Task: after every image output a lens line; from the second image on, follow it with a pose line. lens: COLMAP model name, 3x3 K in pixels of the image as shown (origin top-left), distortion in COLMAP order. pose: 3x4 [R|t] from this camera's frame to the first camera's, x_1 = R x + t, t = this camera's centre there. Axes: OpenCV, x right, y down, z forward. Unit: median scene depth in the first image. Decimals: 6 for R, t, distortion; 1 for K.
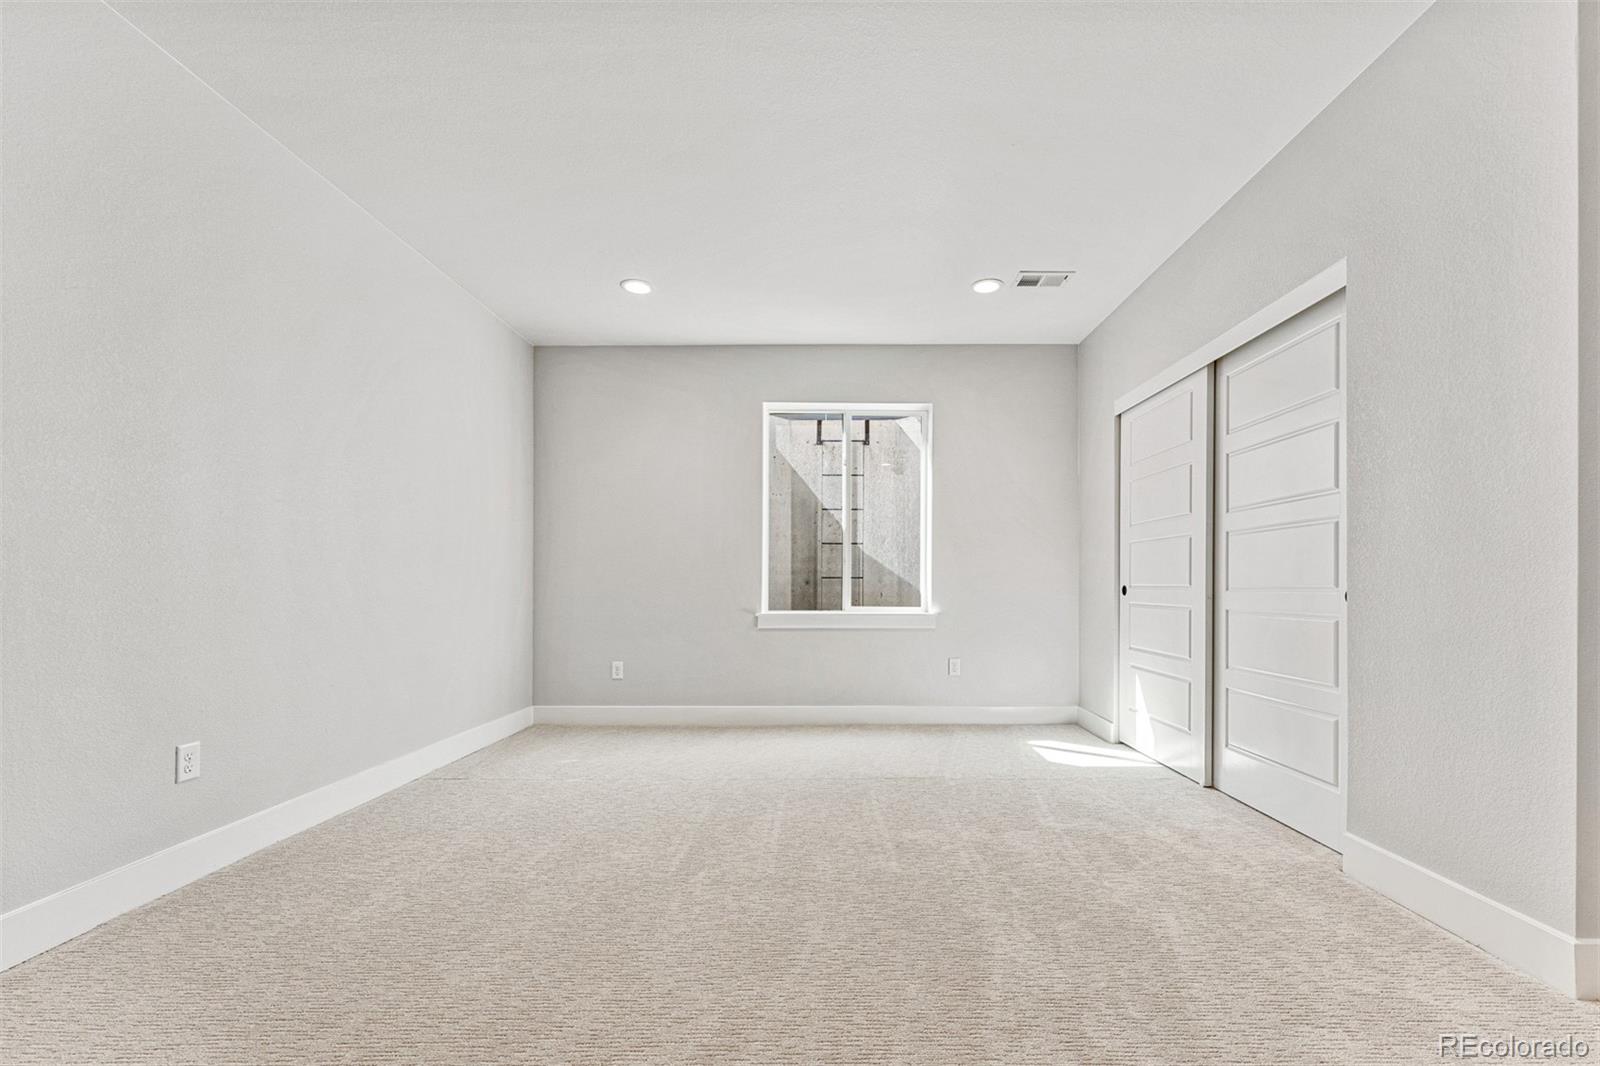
lens RADIAL K [[658.7, 0, 790.9], [0, 658.7, 556.5], [0, 0, 1]] dist [0.000704, 0.000079]
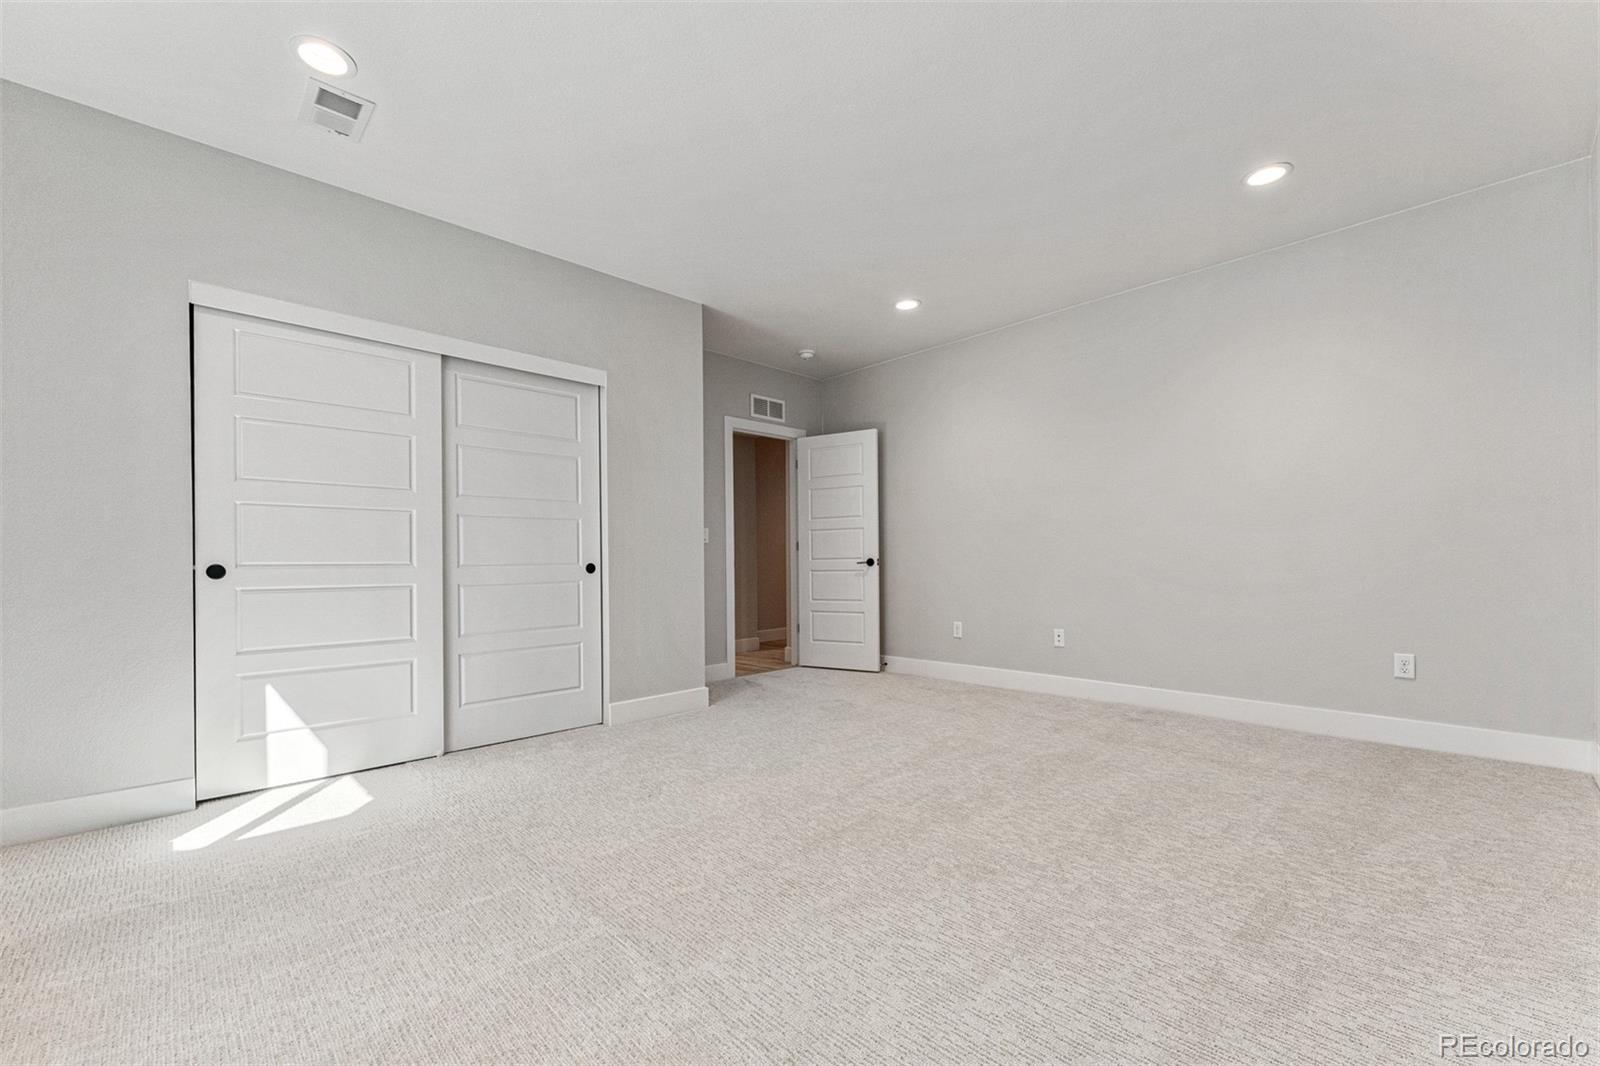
lens RADIAL K [[658.7, 0, 790.9], [0, 658.7, 556.5], [0, 0, 1]] dist [0.000704, 0.000079]
pose [[-0.708153, 0.007964, 0.706014, -0.446279], [-0.022614, 0.999168, -0.033954, 0.050145], [-0.705697, -0.040011, -0.707383, 1.201683]]
